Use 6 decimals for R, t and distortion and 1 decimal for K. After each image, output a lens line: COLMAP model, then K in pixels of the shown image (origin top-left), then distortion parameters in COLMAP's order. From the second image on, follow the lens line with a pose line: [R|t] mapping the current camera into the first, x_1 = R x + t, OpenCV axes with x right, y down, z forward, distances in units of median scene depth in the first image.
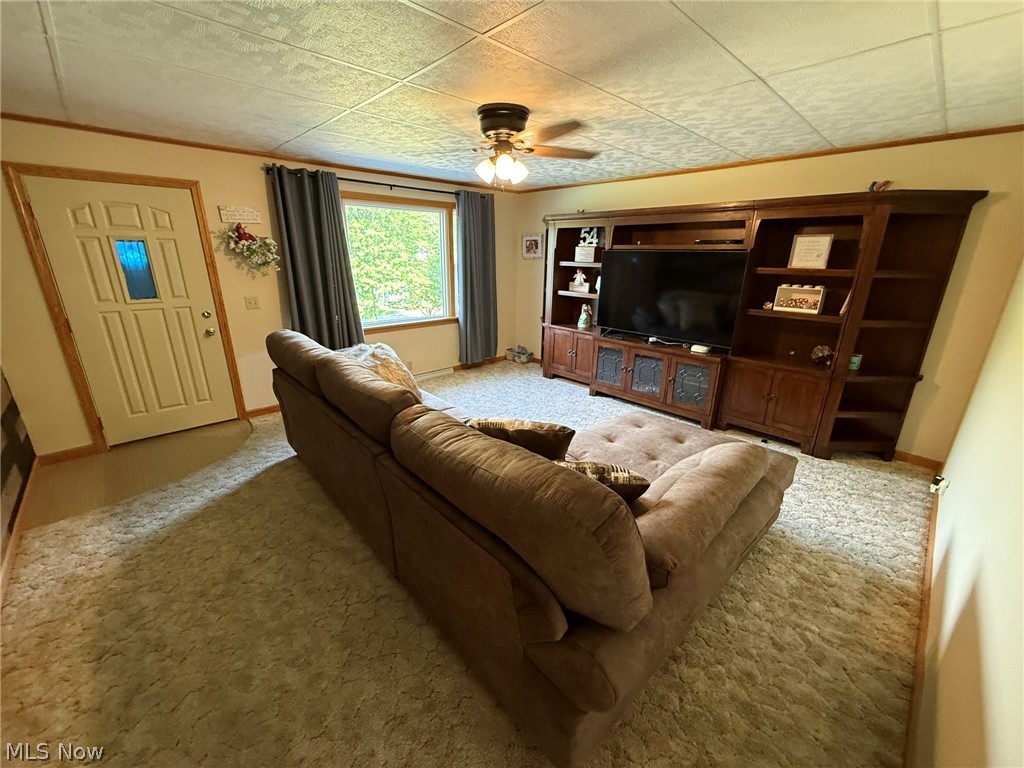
lens RADIAL K [[405.9, 0, 510.7], [0, 405.9, 383.0], [0, 0, 1]] dist [-0.001843, 0.000555]
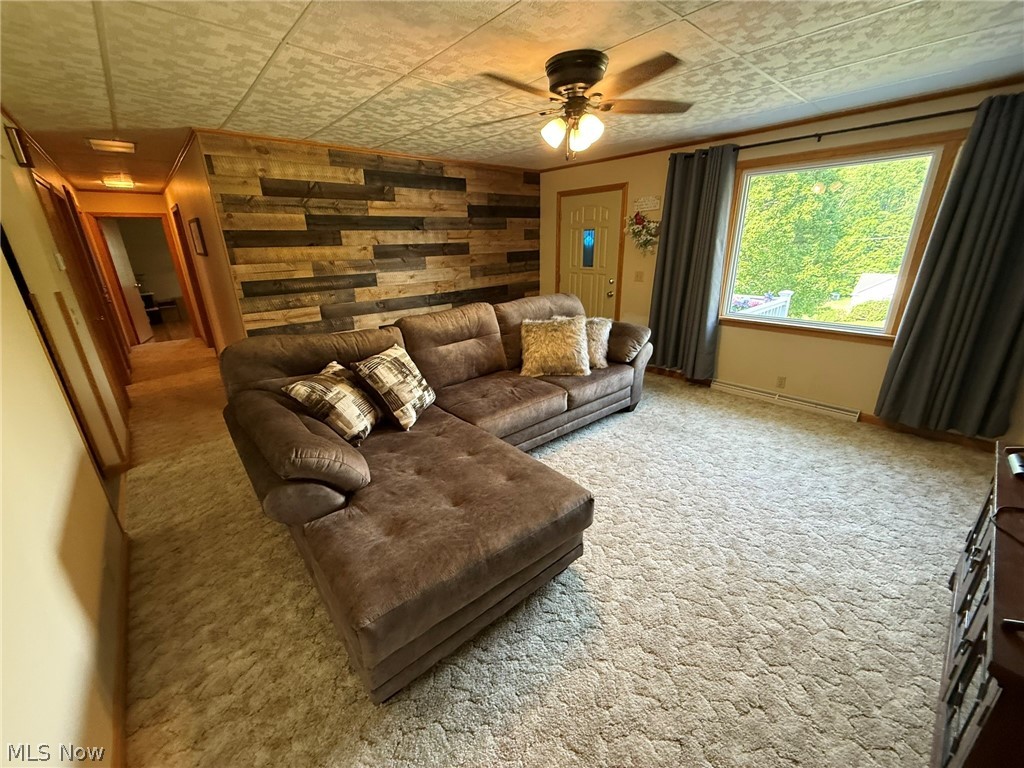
lens RADIAL K [[405.9, 0, 507.6], [0, 405.9, 382.2], [0, 0, 1]] dist [-0.001843, 0.000555]
pose [[-0.030453, 0.323139, -0.945861, 0.559749], [-0.279118, 0.905906, 0.318476, -0.163772], [0.959774, 0.273705, 0.062606, 0.547197]]
